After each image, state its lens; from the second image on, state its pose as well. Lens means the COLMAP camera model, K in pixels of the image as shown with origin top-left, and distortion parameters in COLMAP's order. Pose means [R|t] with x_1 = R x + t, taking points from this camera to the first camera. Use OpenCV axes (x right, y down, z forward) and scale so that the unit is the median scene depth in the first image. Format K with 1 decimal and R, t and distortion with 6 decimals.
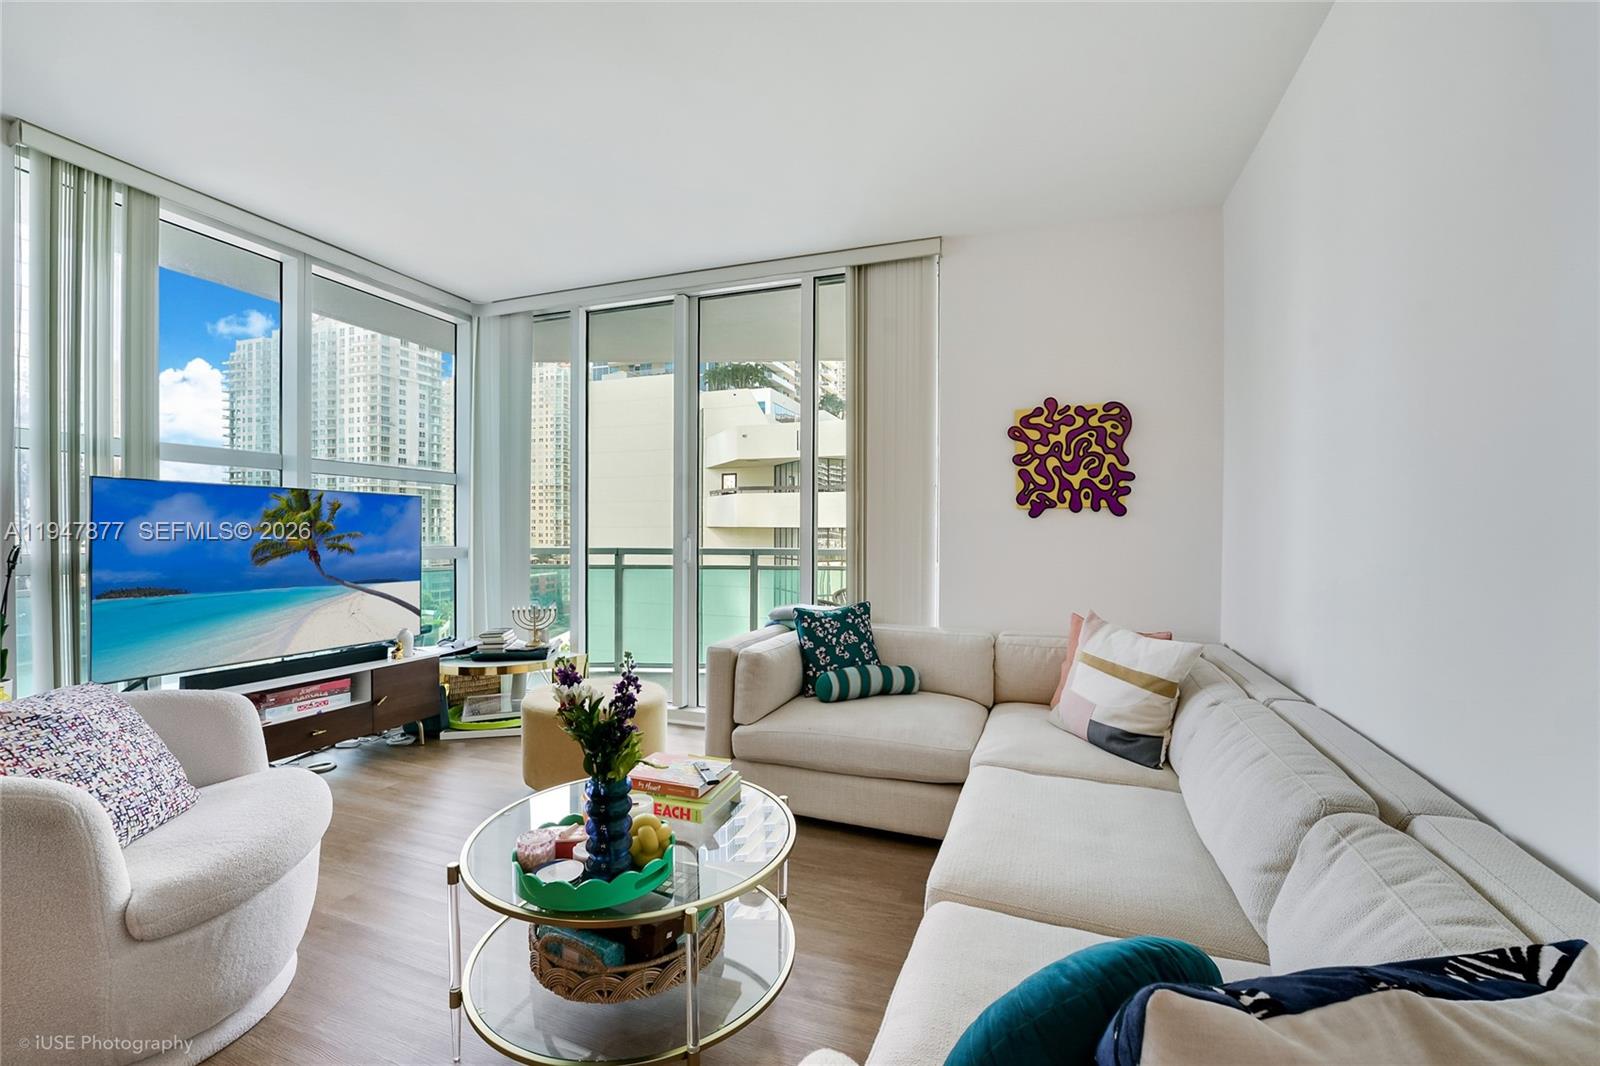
lens RADIAL K [[669.6, 0, 800.0], [0, 669.6, 533.0], [0, 0, 1]] dist [-0.013069, 0.000028]
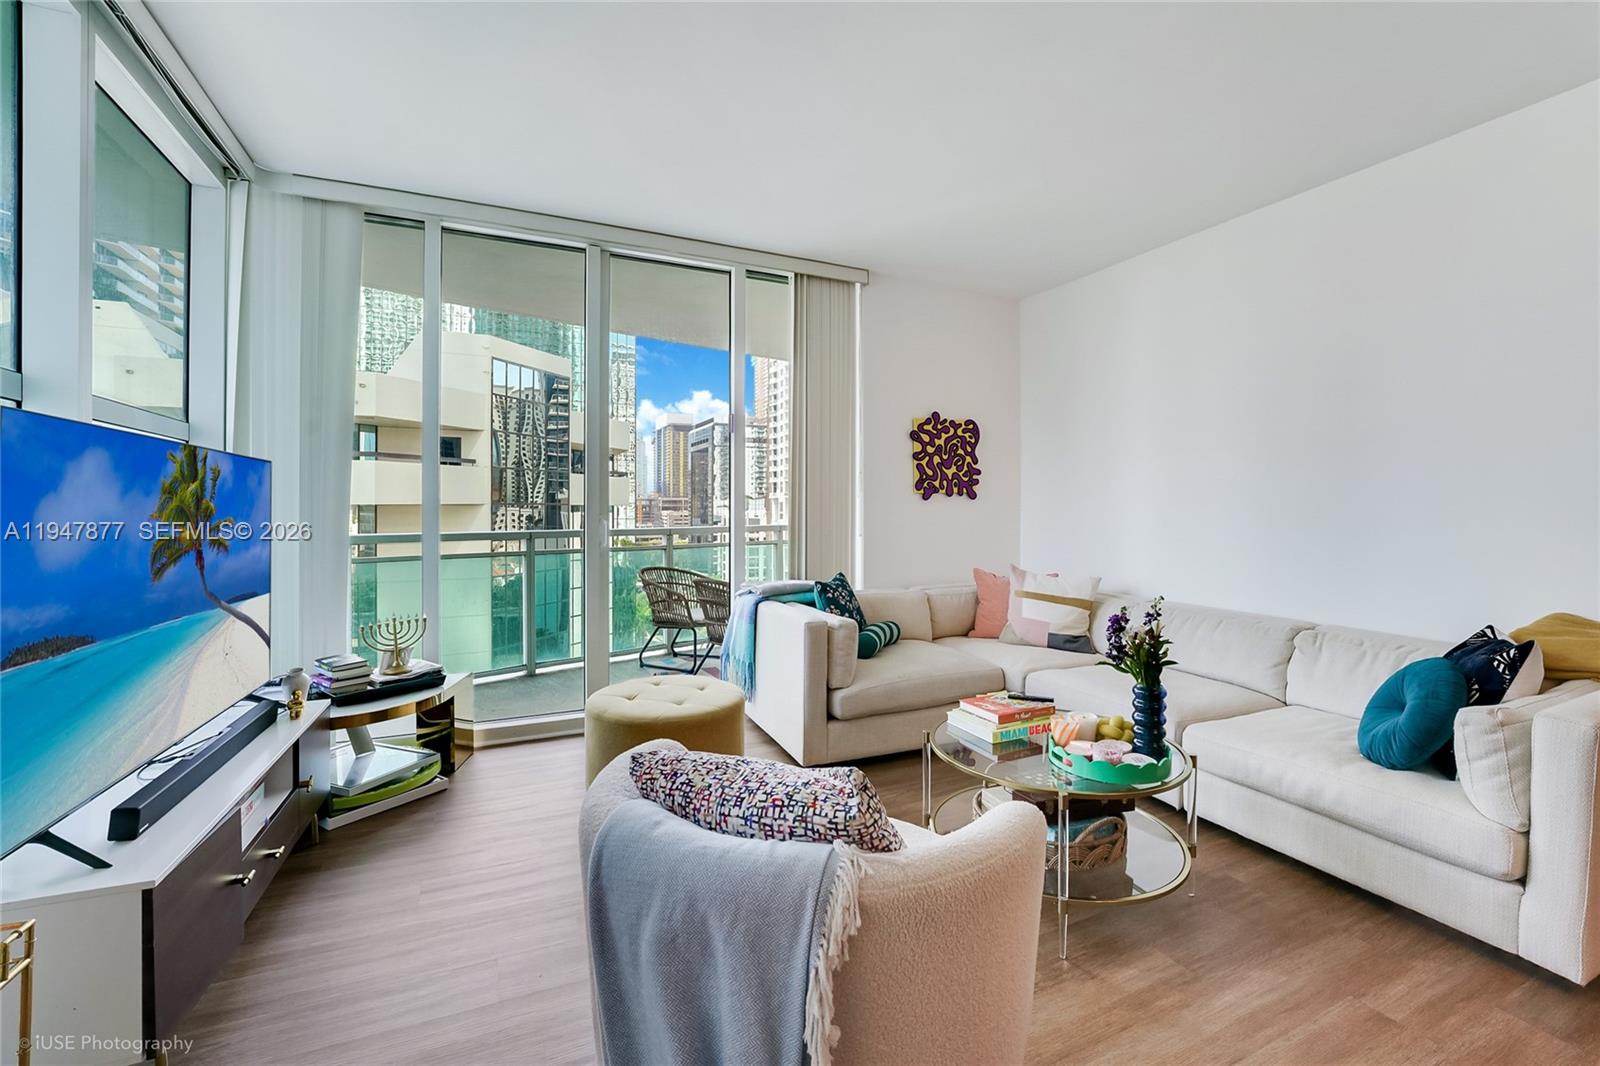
lens RADIAL K [[679.0, 0, 805.1], [0, 679.0, 510.9], [0, 0, 1]] dist [-0.028050, 0.000064]
pose [[0.707012, -0.007621, 0.707160, -0.793208], [0.004326, 0.999970, 0.006452, -0.011217], [-0.707188, -0.001503, 0.707024, 0.215976]]
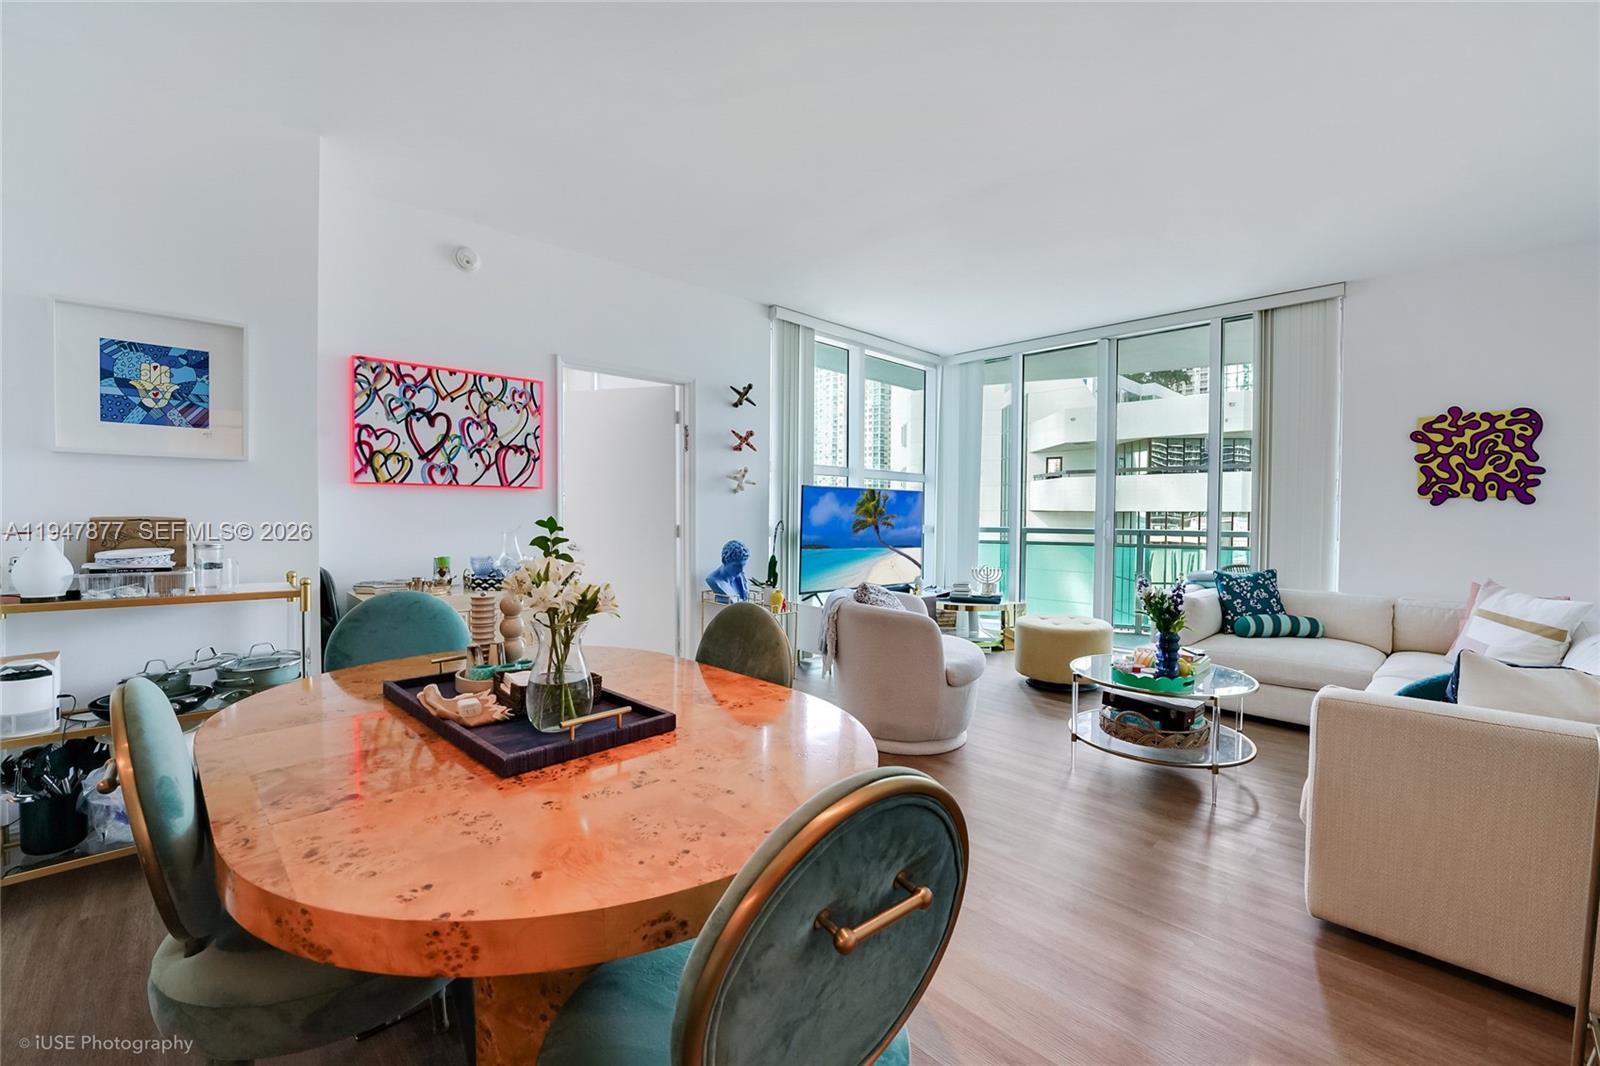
lens RADIAL K [[658.3, 0, 808.4], [0, 658.3, 525.4], [0, 0, 1]] dist [-0.032106, 0.005641]
pose [[0.902008, 0.011503, -0.431566, -0.179624], [-0.005523, 0.999871, 0.015106, 0.002006], [0.431684, -0.011242, 0.901955, -0.558594]]
